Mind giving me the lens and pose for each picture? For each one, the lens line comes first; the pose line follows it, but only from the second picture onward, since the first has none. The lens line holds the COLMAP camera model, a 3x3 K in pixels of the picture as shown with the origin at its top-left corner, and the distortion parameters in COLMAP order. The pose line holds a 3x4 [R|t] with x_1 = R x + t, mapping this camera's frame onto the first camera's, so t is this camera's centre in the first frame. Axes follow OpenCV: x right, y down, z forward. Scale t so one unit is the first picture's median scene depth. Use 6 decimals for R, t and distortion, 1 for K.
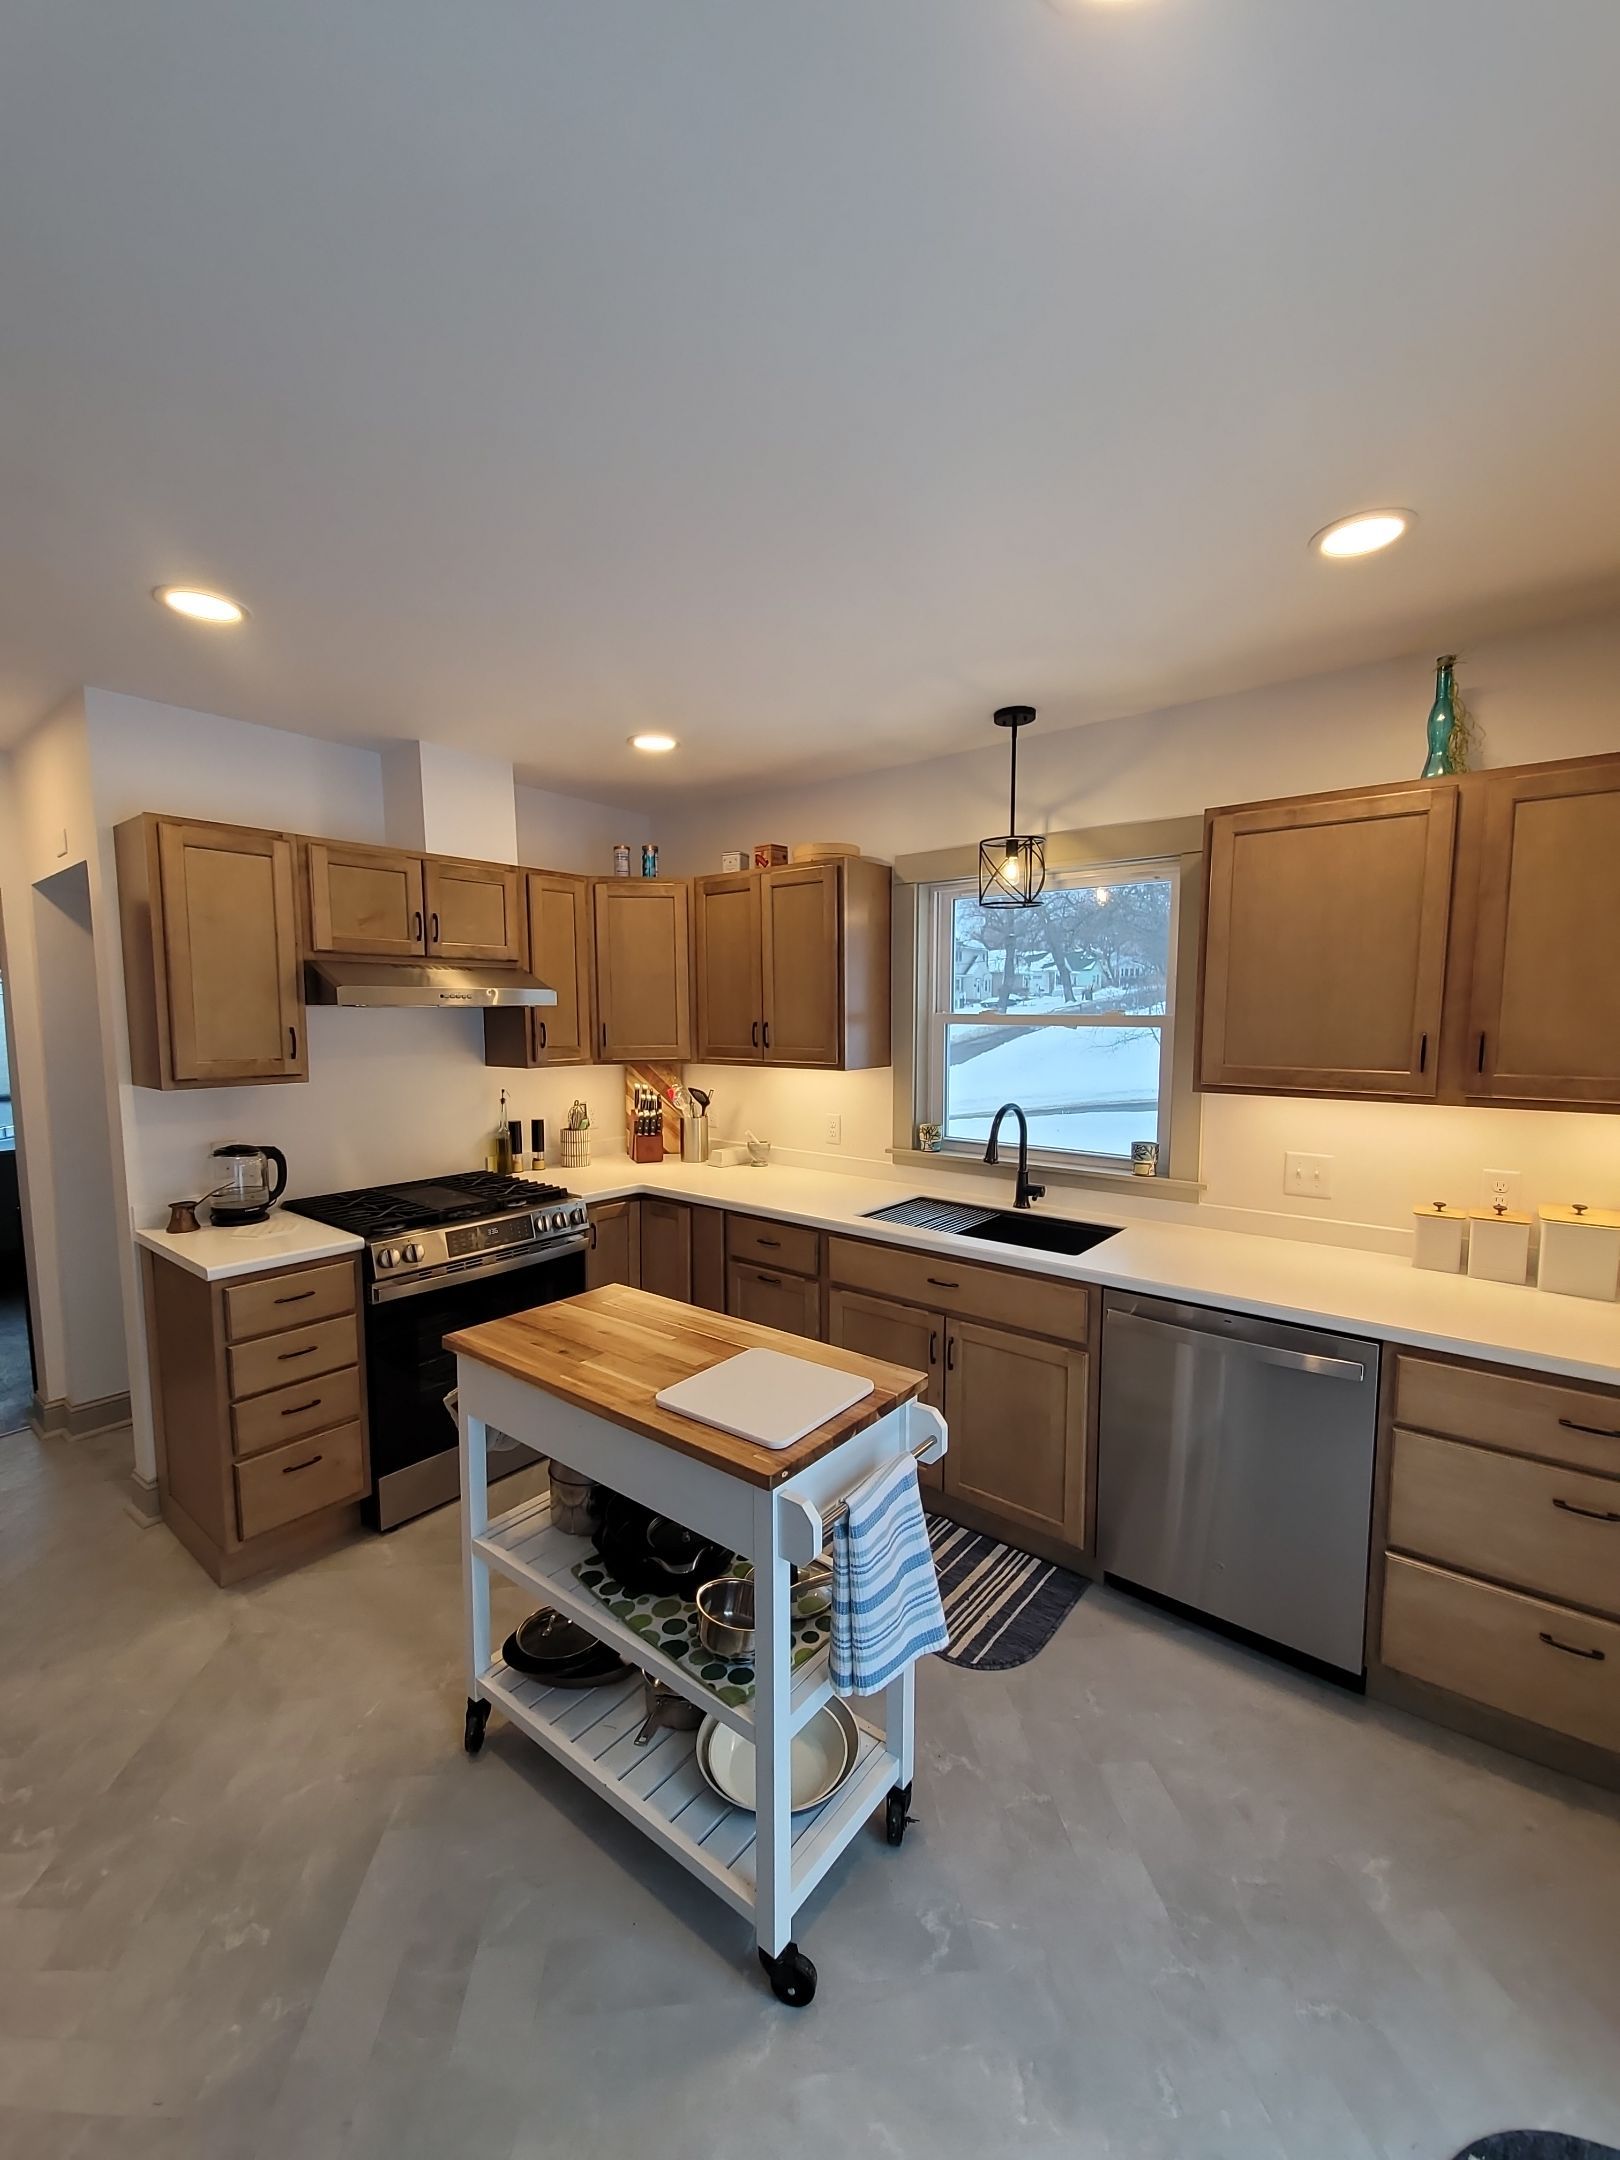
lens RADIAL K [[876.0, 0, 817.3], [0, 876.0, 1092.3], [0, 0, 1]] dist [0.009455, -0.004476]
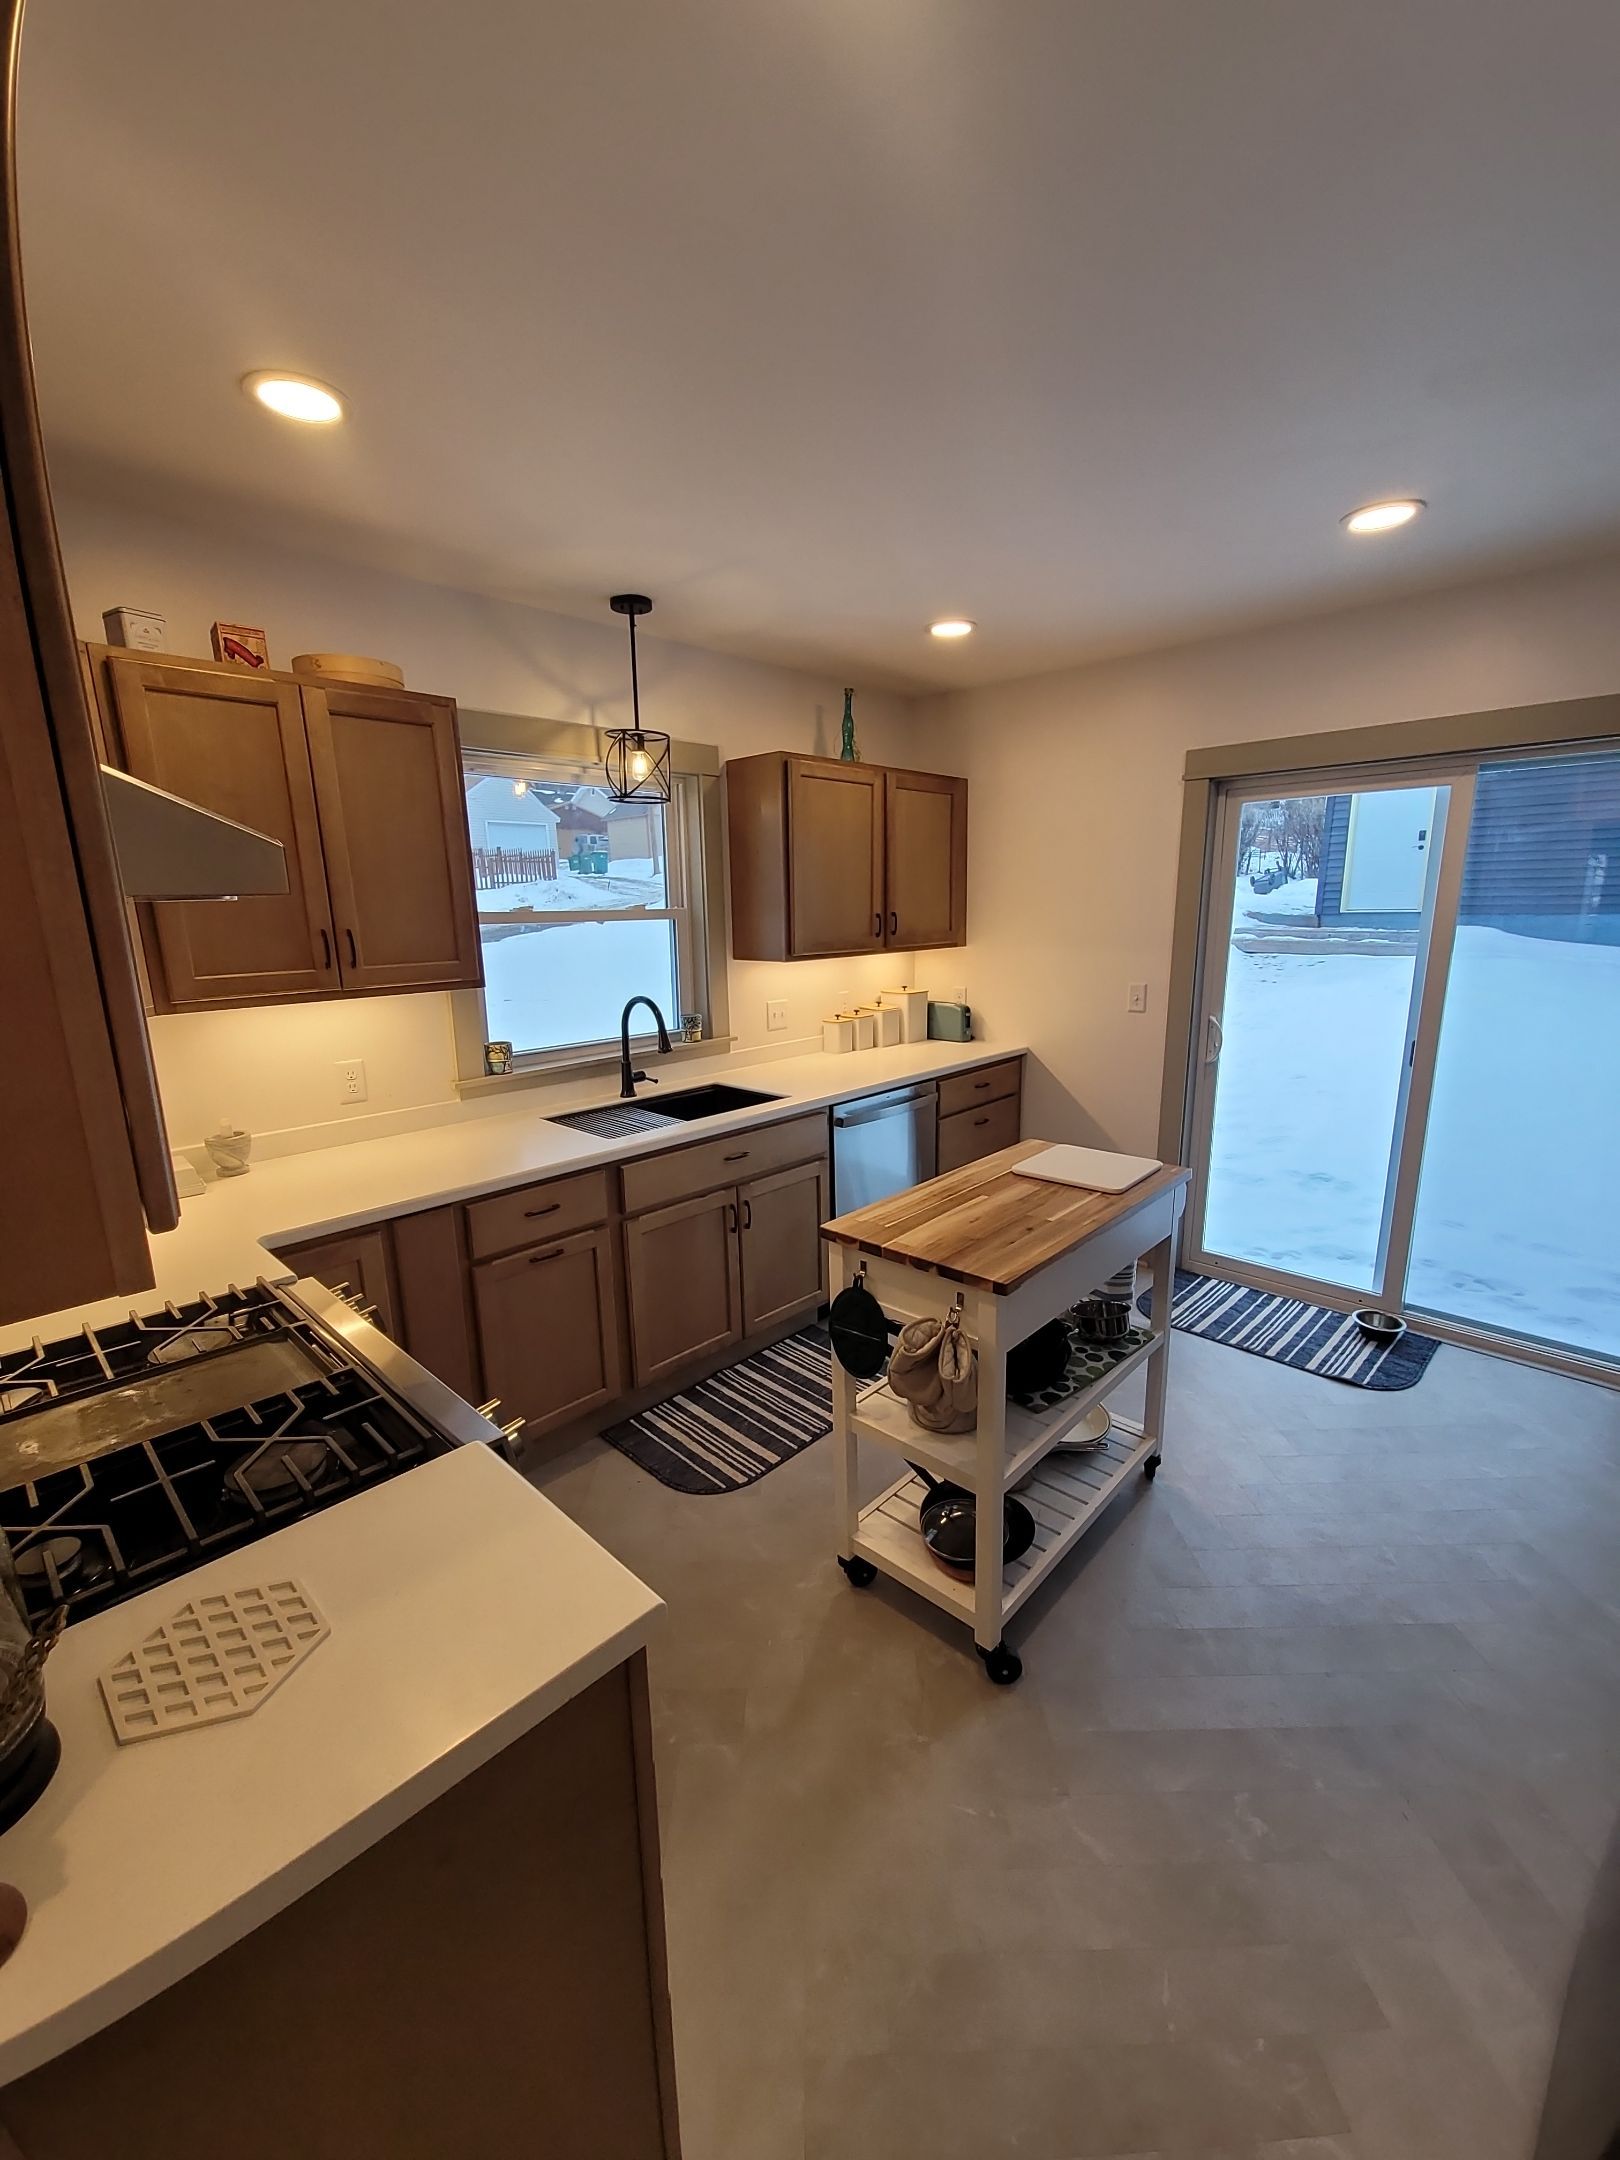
lens RADIAL K [[876.0, 0, 817.0], [0, 876.0, 1091.0], [0, 0, 1]] dist [0.009455, -0.004476]
pose [[0.087260, -0.213041, 0.973139, -0.859070], [0.111285, 0.972835, 0.202996, -0.070337], [-0.989950, 0.090582, 0.108597, 0.742804]]
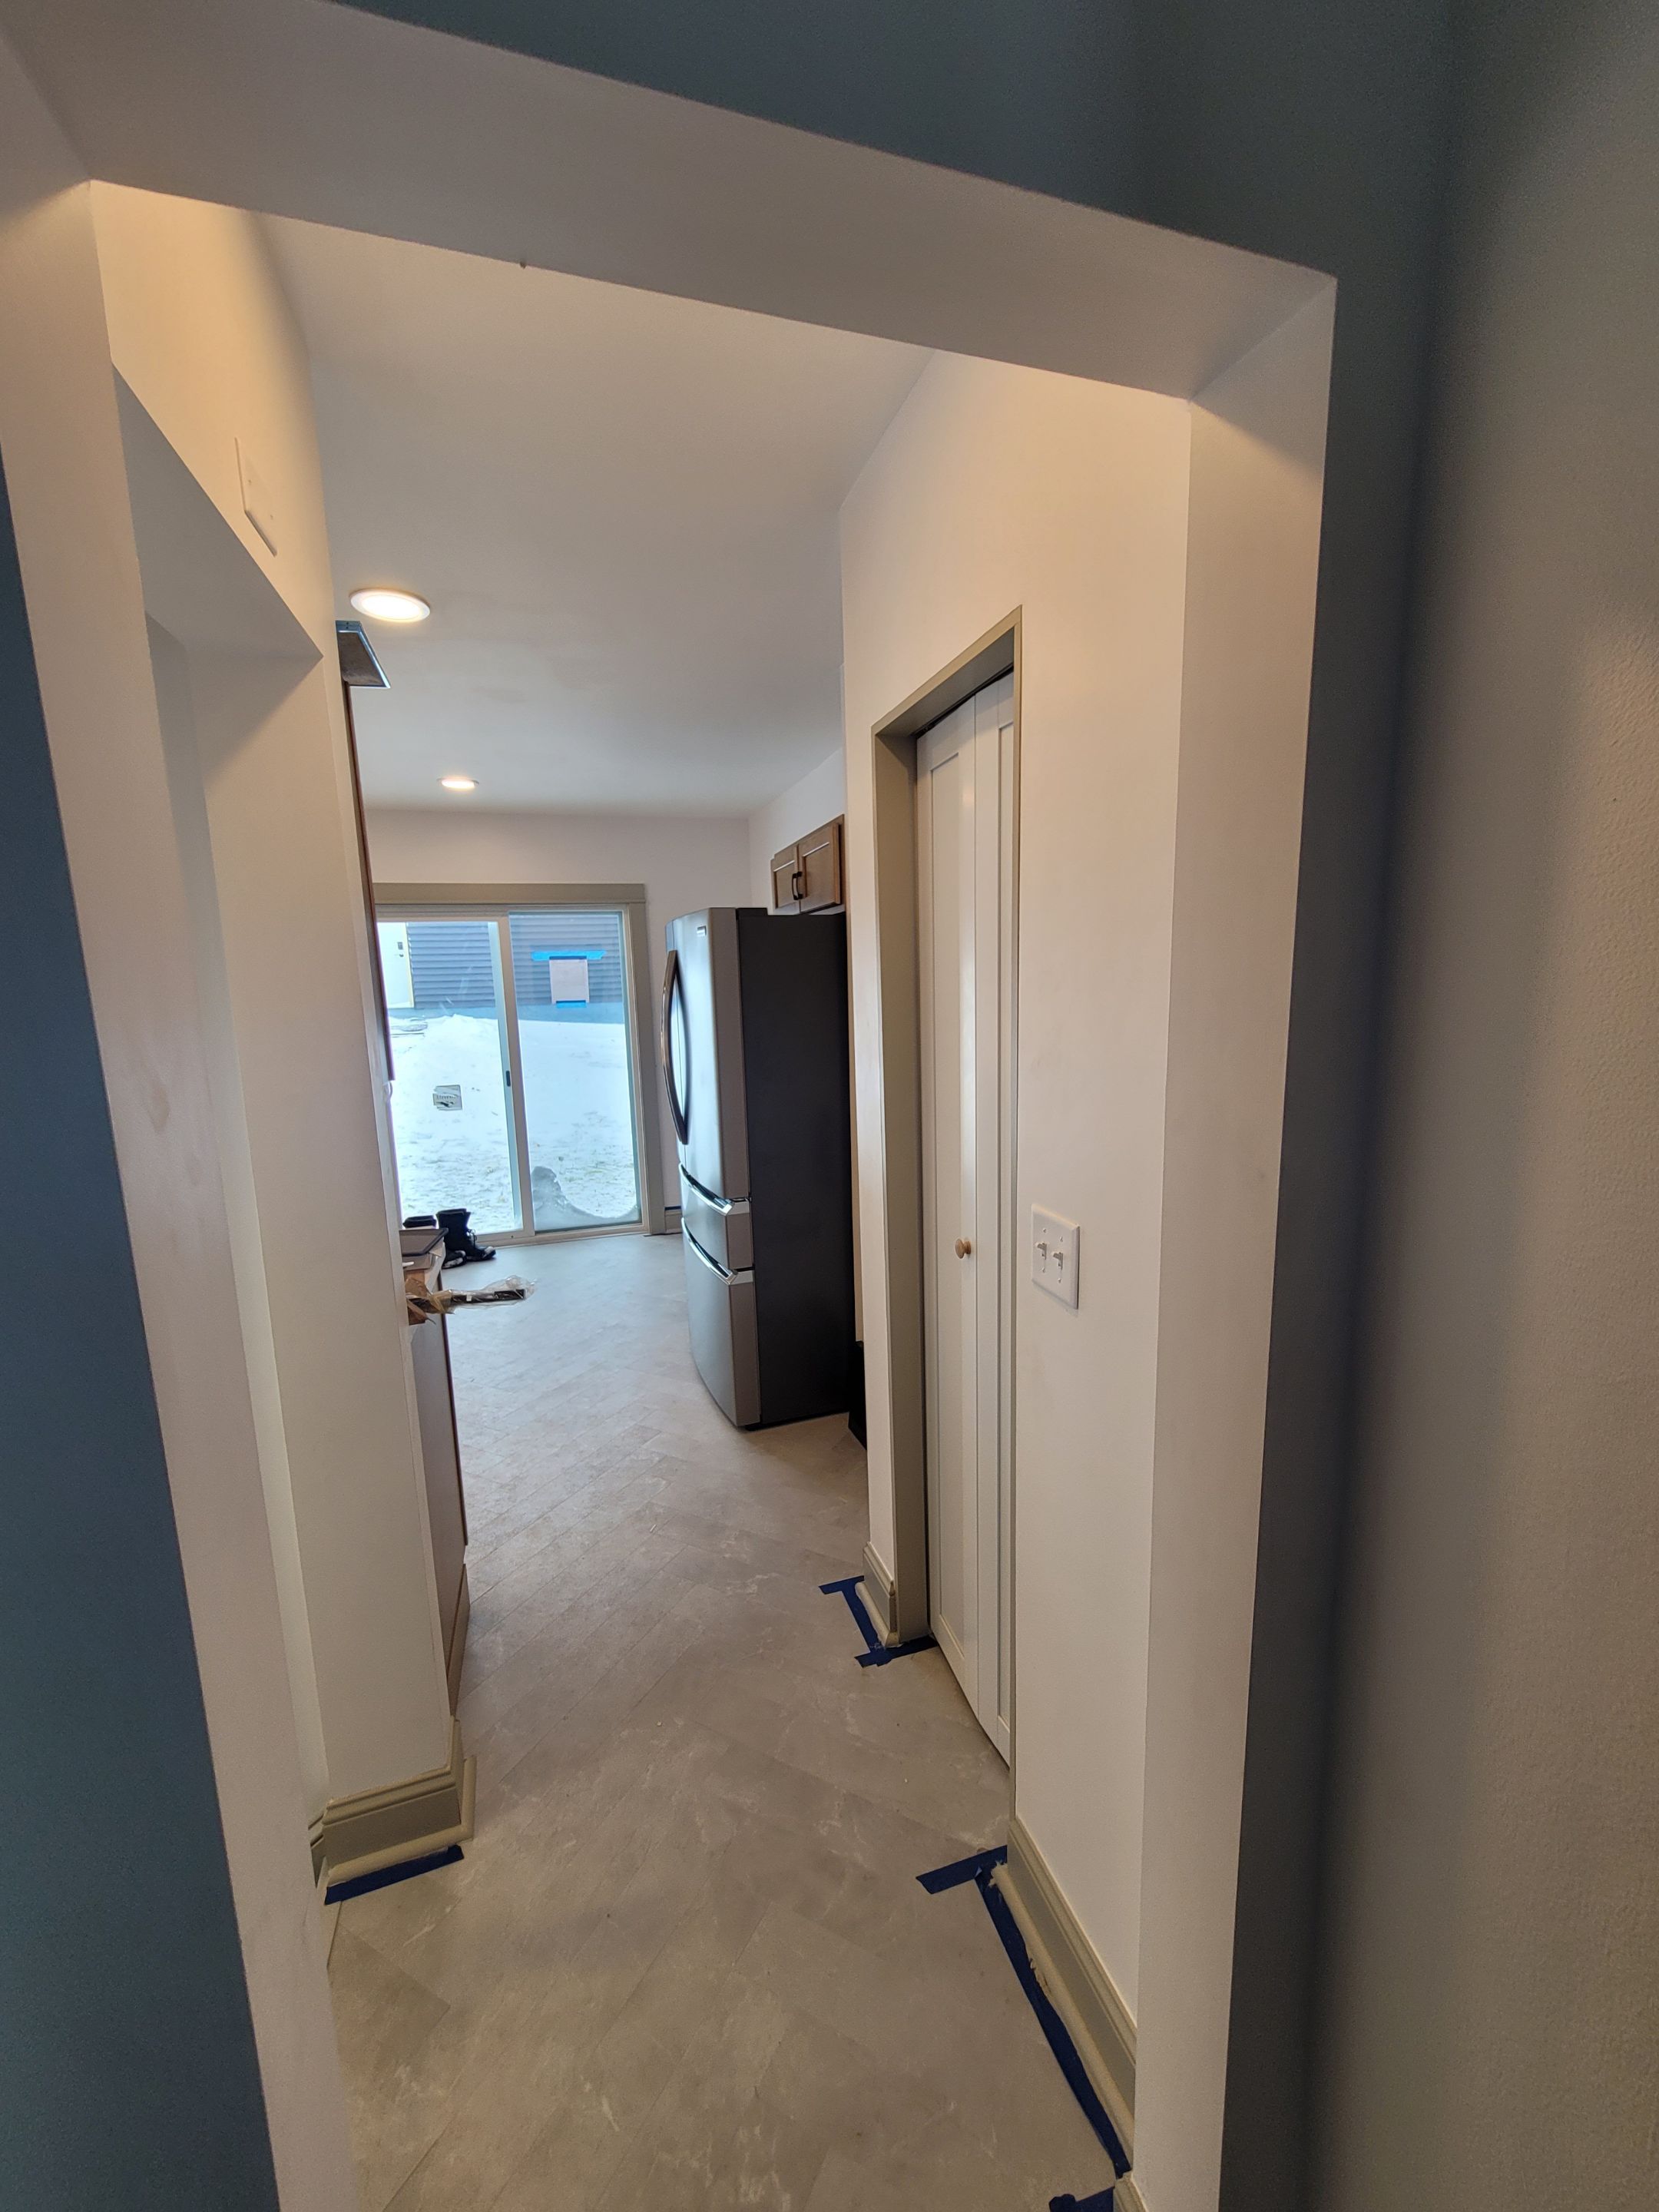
lens RADIAL K [[897.1, 0, 833.6], [0, 897.1, 1090.8], [0, 0, 1]] dist [0.009455, -0.004476]
pose [[-0.830218, -0.042060, 0.555850, -1.350679], [0.086182, 0.975475, 0.202535, -0.105328], [-0.550737, 0.216052, -0.806232, 1.298653]]
